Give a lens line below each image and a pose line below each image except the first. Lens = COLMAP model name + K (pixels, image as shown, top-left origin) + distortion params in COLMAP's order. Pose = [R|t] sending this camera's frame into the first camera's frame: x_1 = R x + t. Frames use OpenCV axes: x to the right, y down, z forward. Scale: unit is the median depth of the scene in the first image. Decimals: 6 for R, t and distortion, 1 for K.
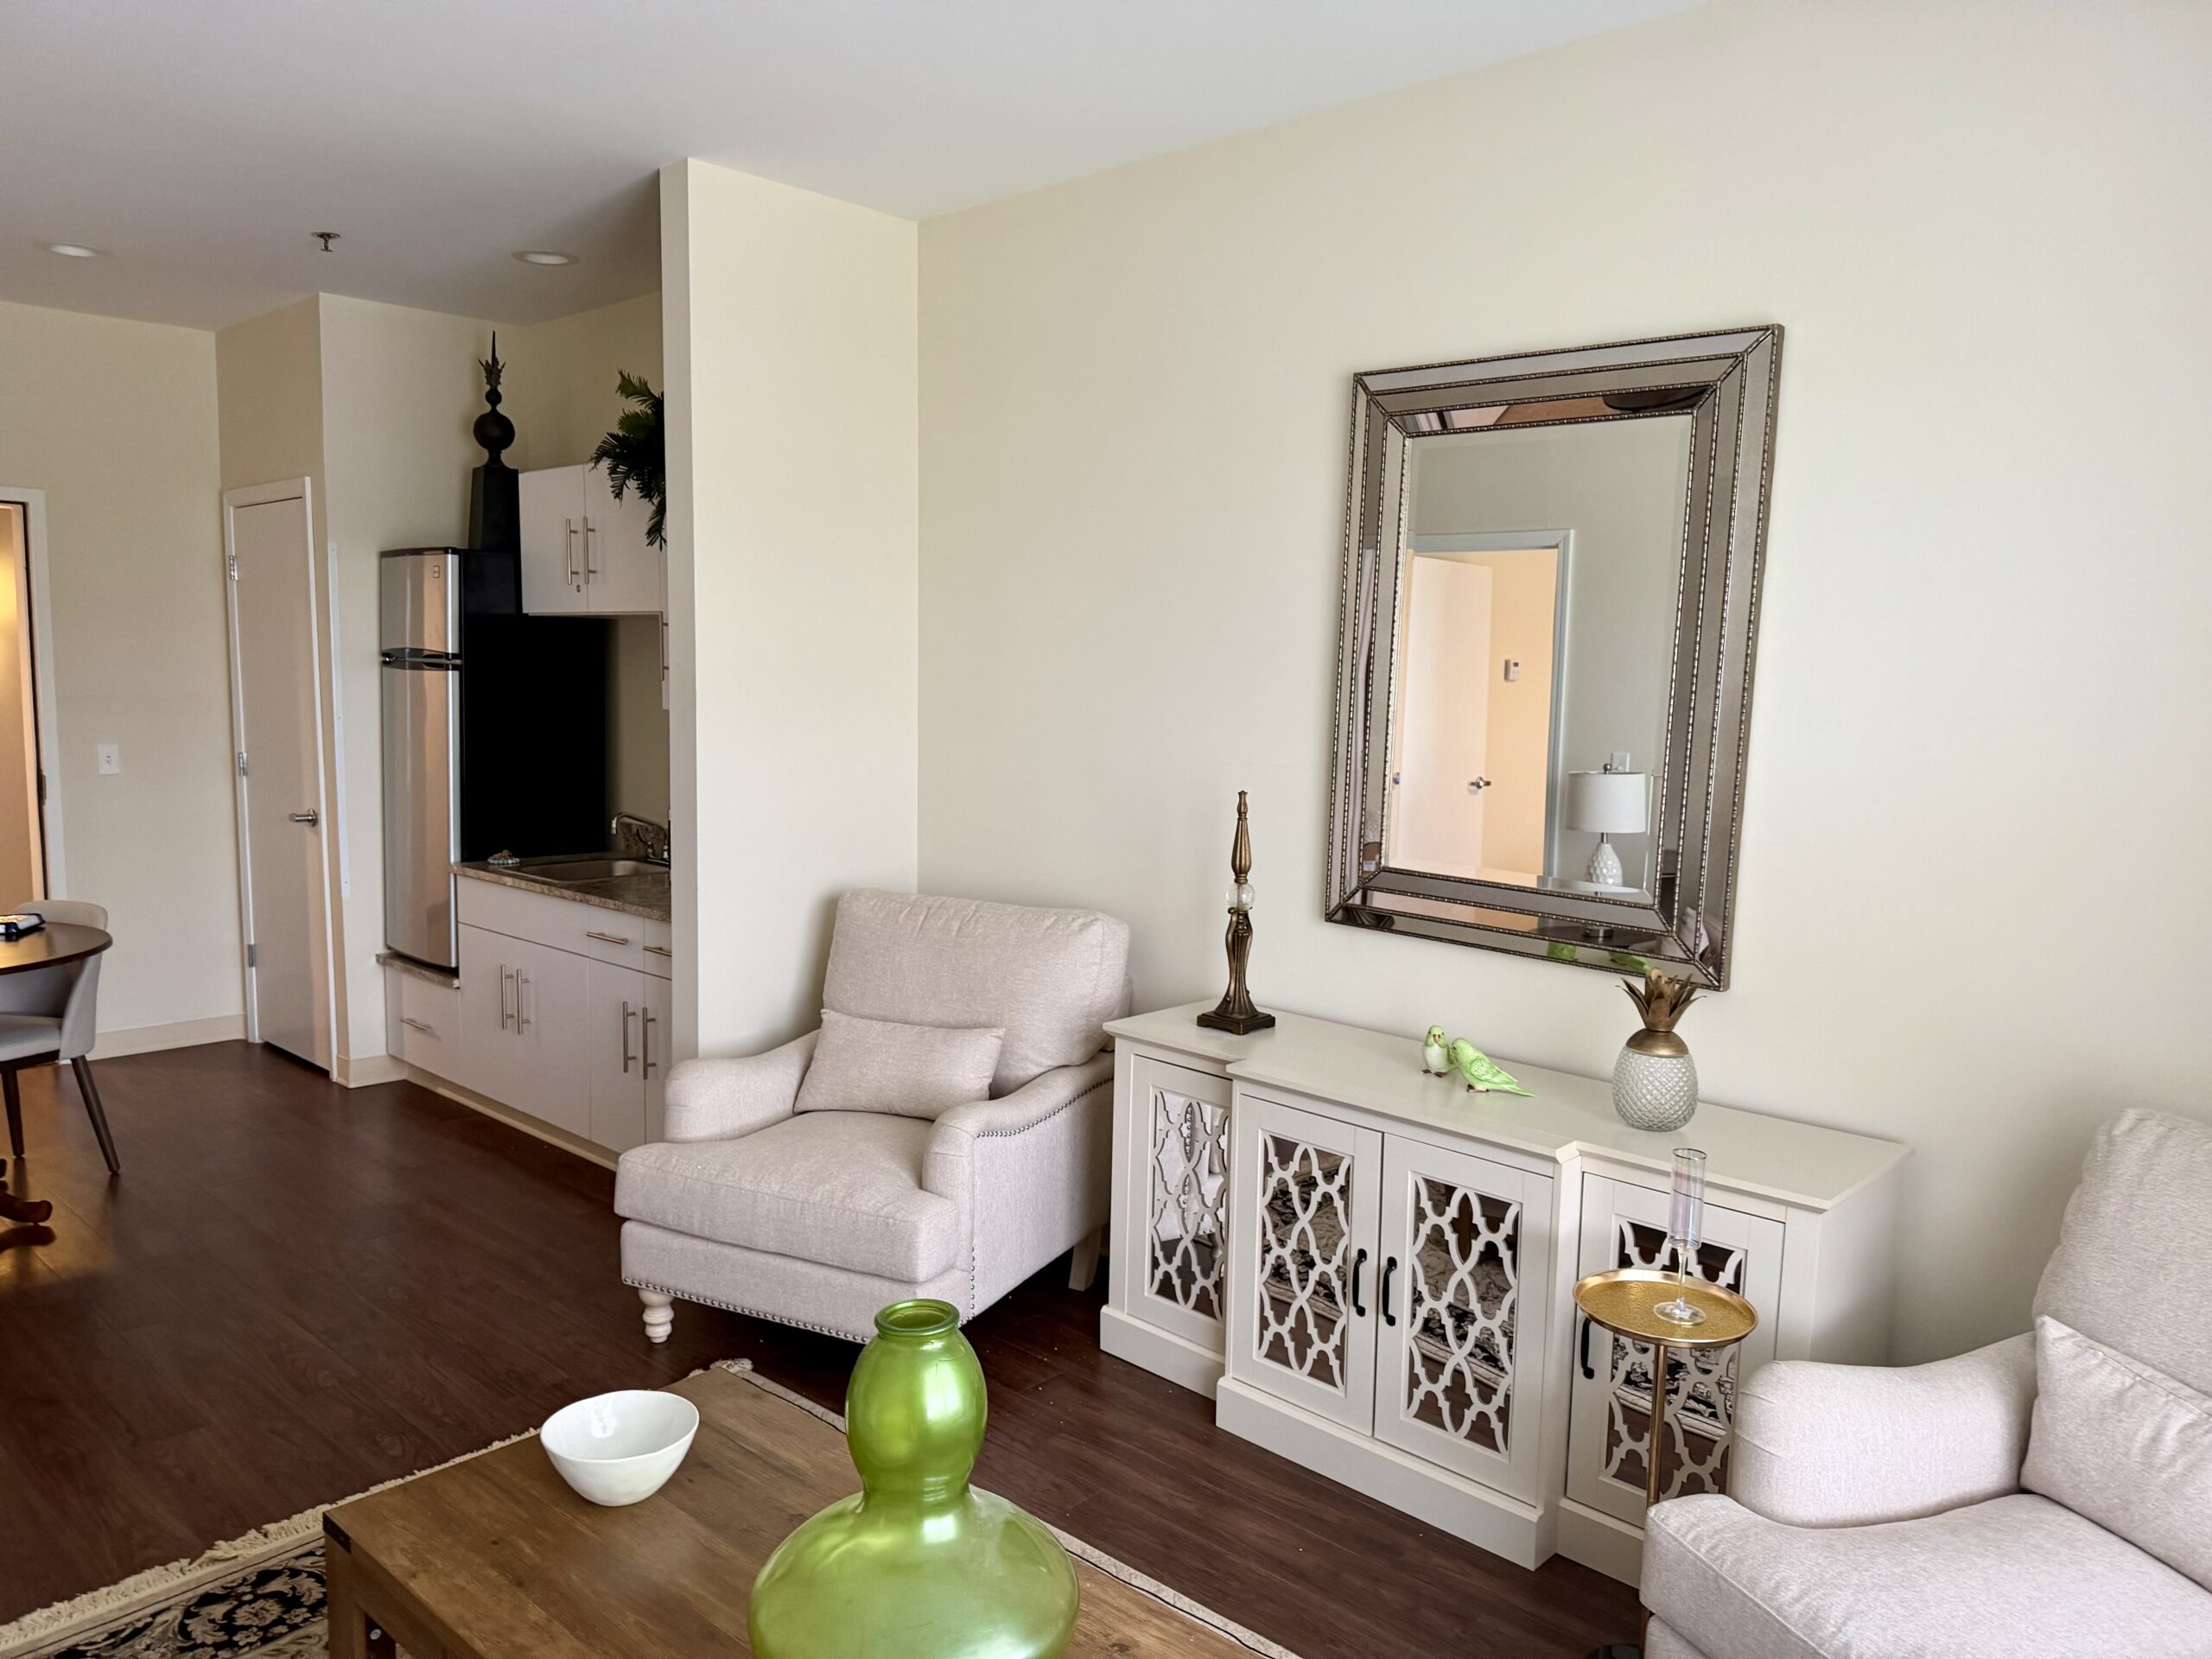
lens RADIAL K [[1591.2, 0, 1060.9], [0, 1591.2, 793.0], [0, 0, 1]] dist [0.018093, -0.010254]
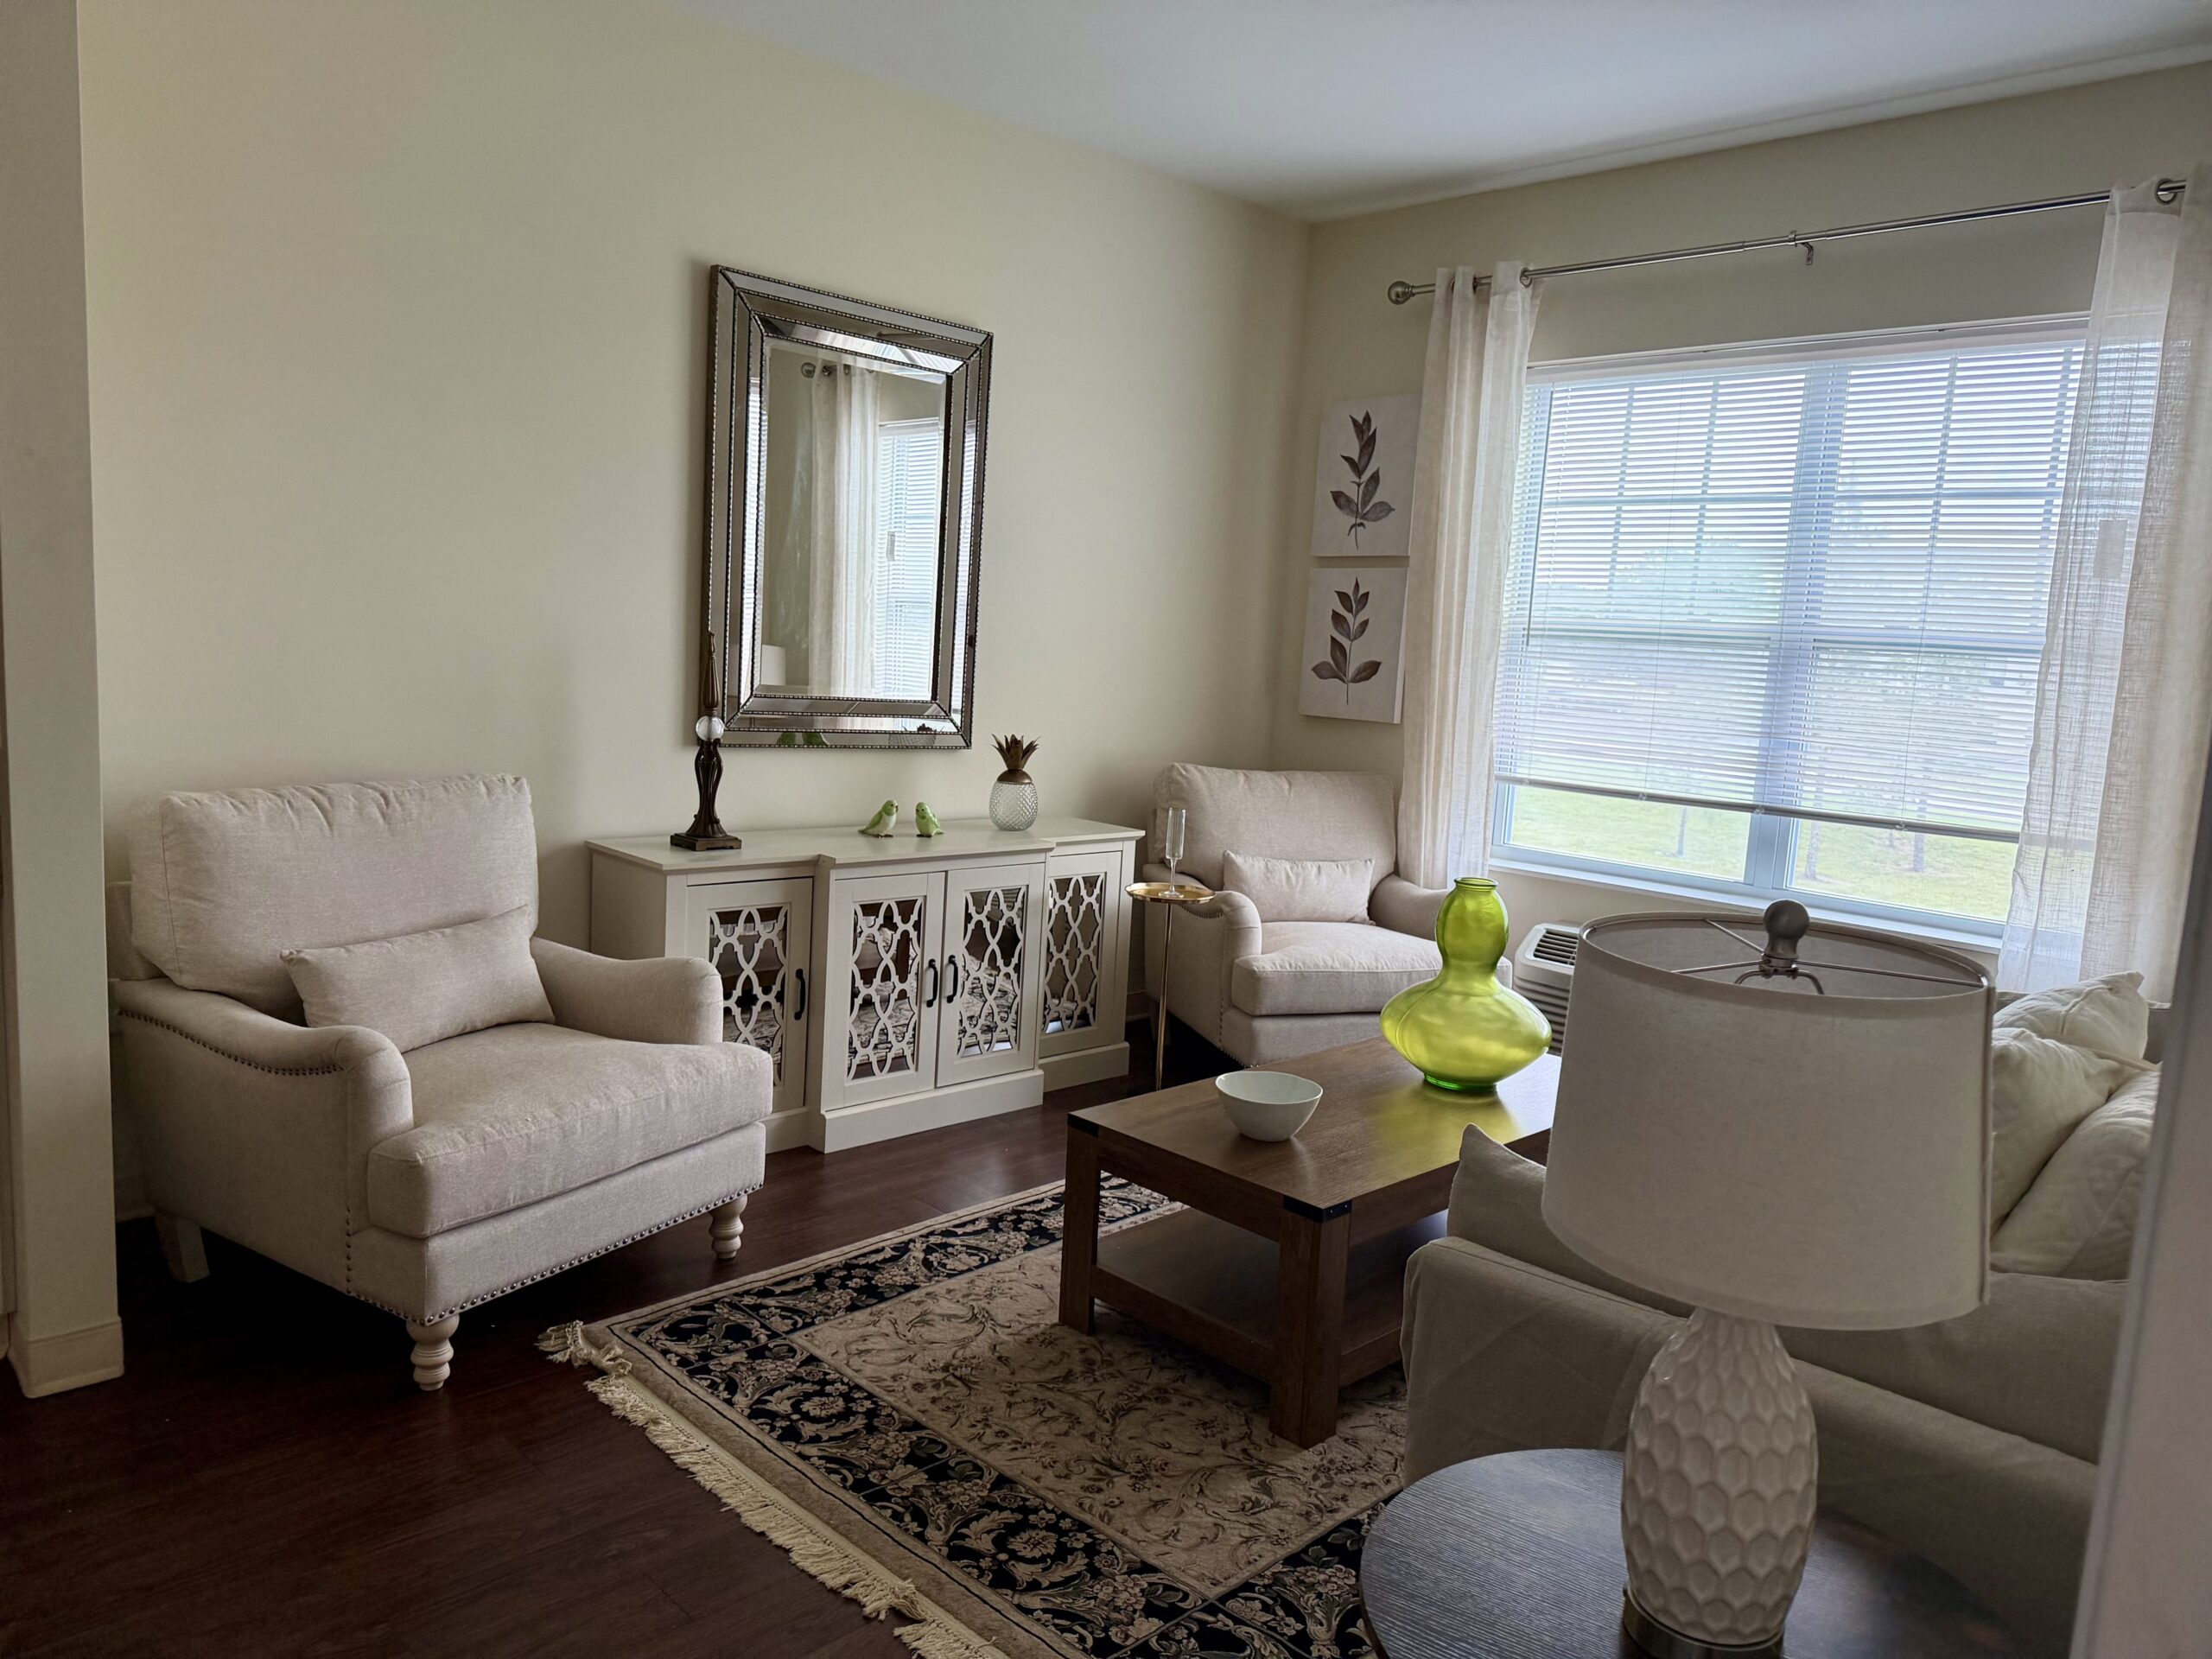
lens RADIAL K [[1591.2, 0, 1114.3], [0, 1591.2, 840.6], [0, 0, 1]] dist [0.018093, -0.010254]
pose [[0.034312, -0.146598, 0.988601, -1.185628], [0.038001, 0.988659, 0.145288, -0.010705], [-0.998688, 0.032583, 0.039494, 0.803319]]
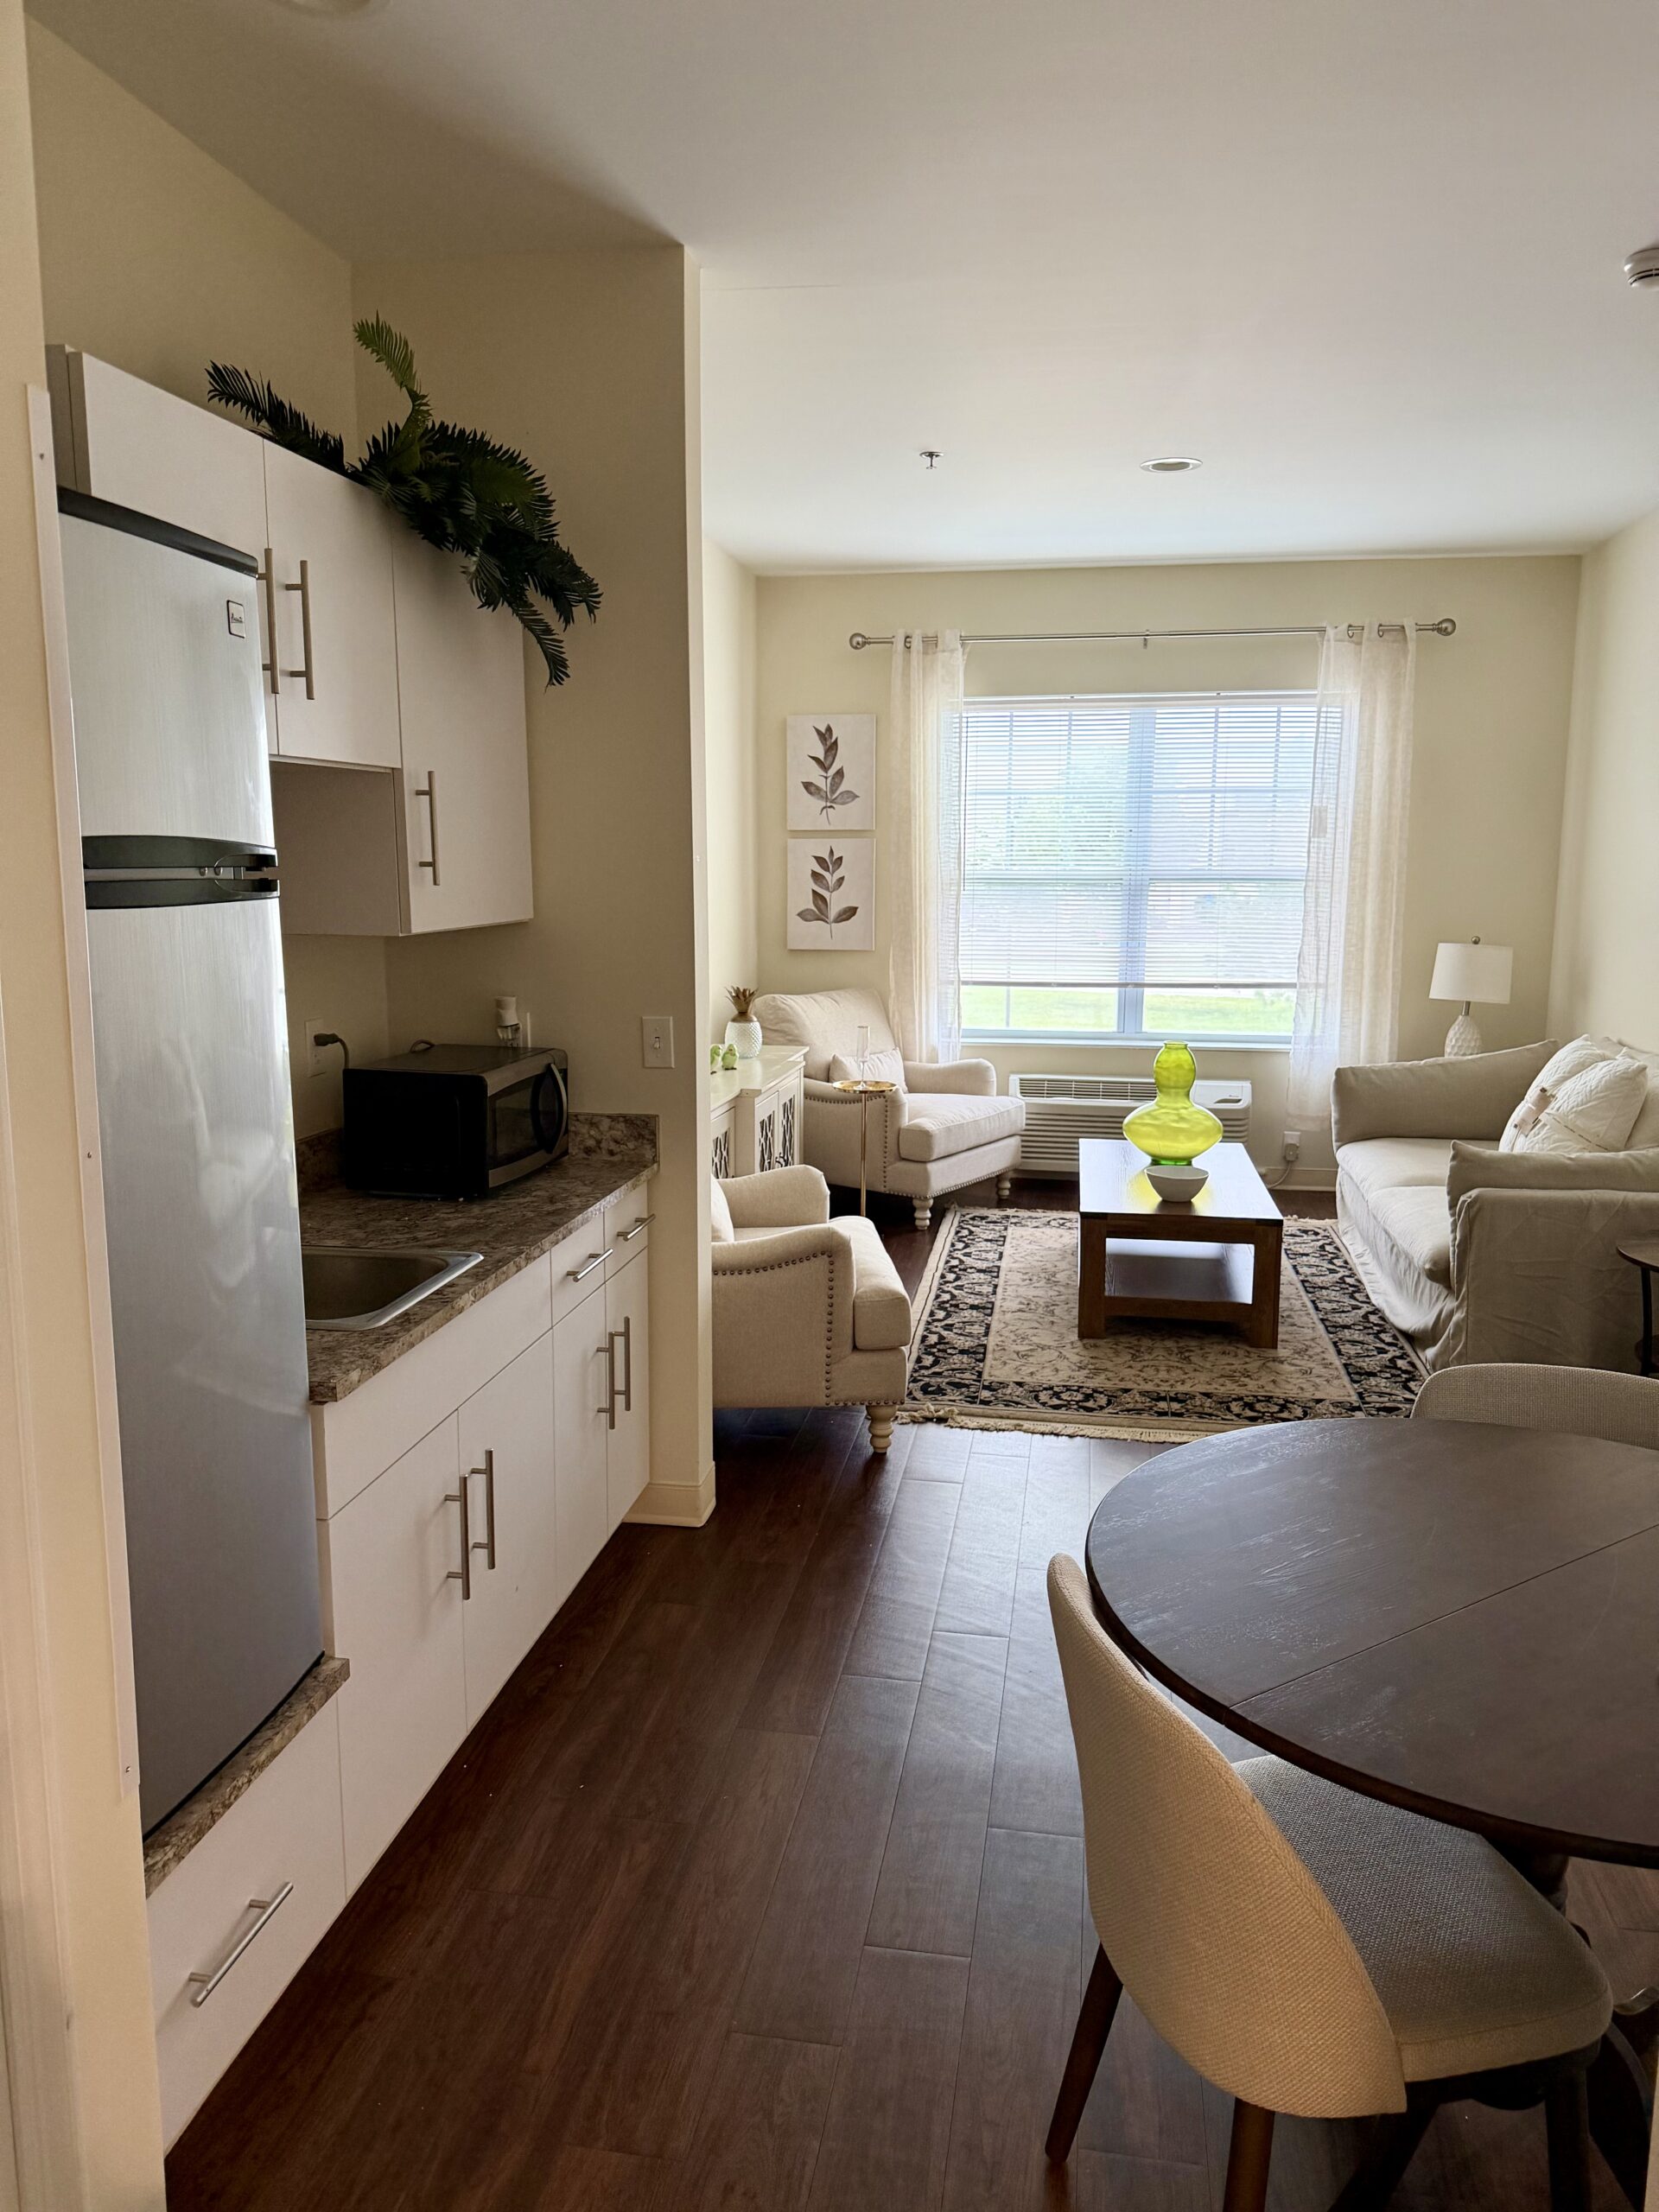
lens RADIAL K [[1591.2, 0, 816.8], [0, 1591.2, 1099.6], [0, 0, 1]] dist [0.018093, -0.010254]
pose [[-0.558824, -0.145061, 0.816501, -1.402260], [0.064924, 0.973907, 0.217461, -0.188814], [-0.826741, 0.174533, -0.534825, 2.002022]]
